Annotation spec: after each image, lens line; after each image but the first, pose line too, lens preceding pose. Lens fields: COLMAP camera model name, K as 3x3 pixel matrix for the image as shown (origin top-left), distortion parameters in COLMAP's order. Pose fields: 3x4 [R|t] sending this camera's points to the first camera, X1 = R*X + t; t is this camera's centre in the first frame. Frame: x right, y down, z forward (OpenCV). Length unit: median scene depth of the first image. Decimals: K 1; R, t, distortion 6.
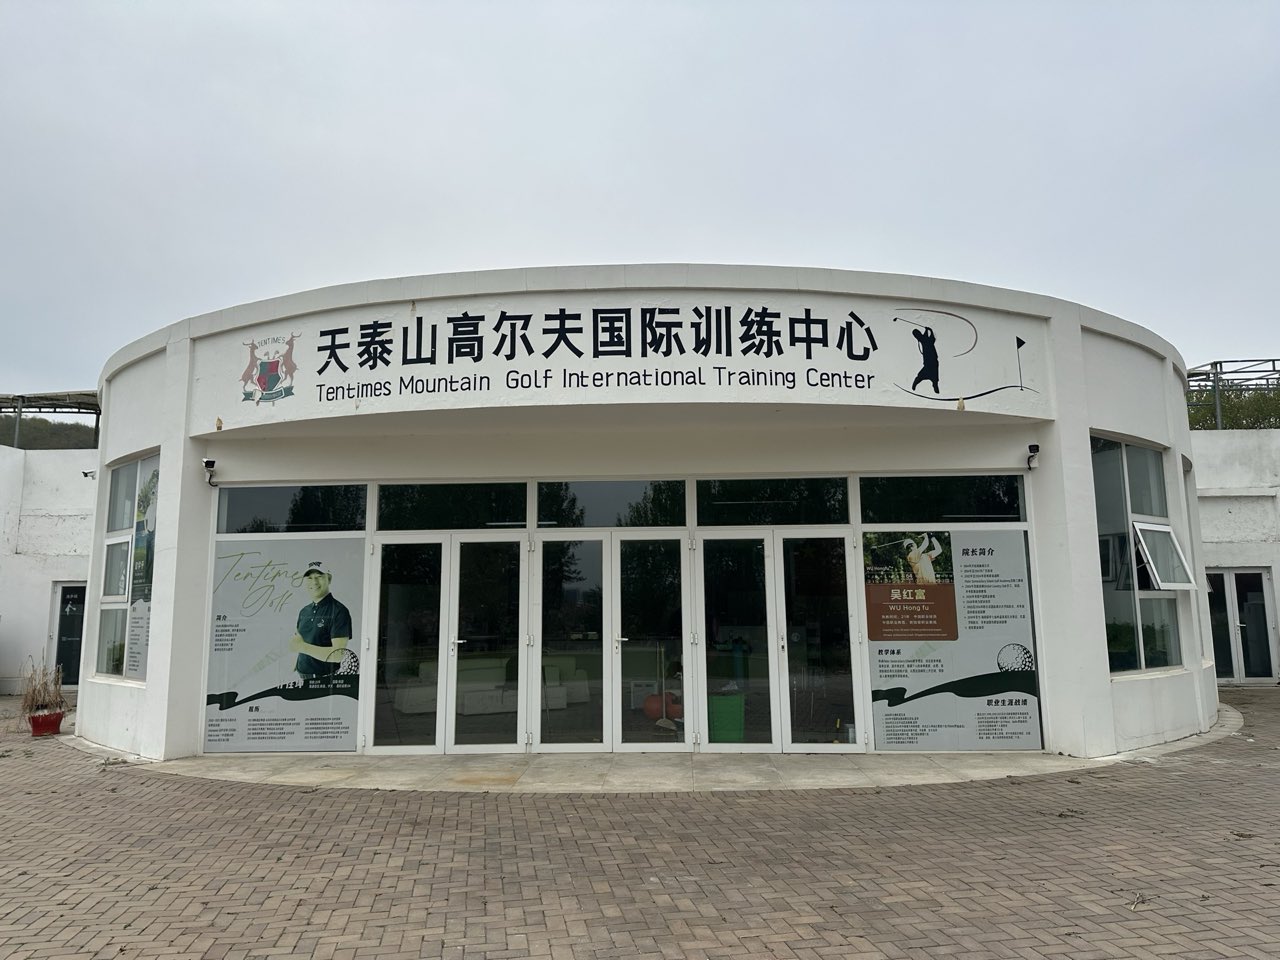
lens RADIAL K [[894.7, 0, 640.5], [0, 894.7, 477.6], [0, 0, 1]] dist [0.046778, 0.000545]
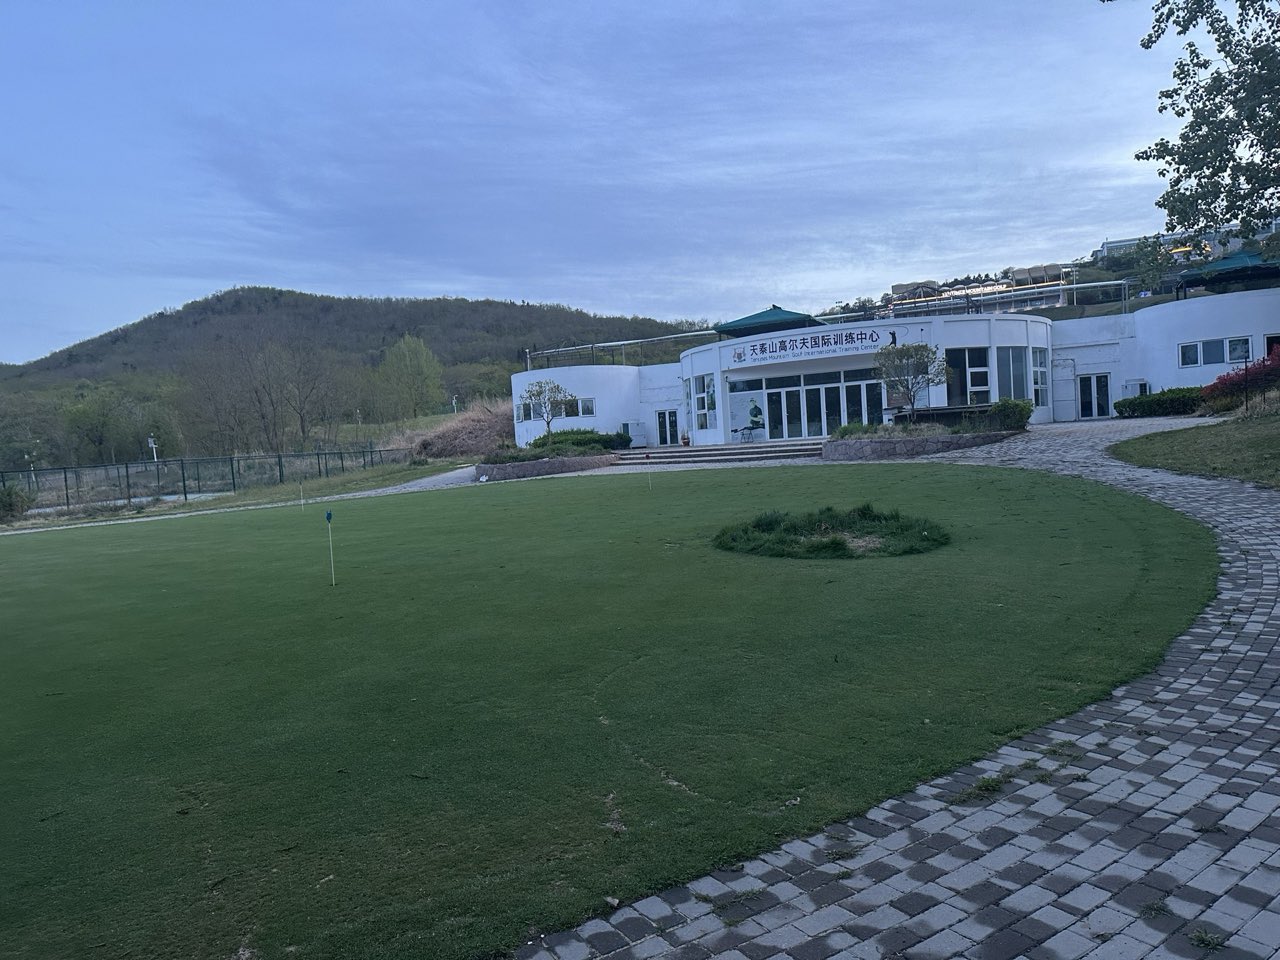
lens RADIAL K [[894.7, 0, 640.0], [0, 894.7, 479.3], [0, 0, 1]] dist [0.046778, 0.000545]
pose [[0.928023, -0.036604, -0.370721, 0.702361], [0.106602, 0.979639, 0.170130, -0.307397], [0.356945, -0.197404, 0.913029, -3.136412]]
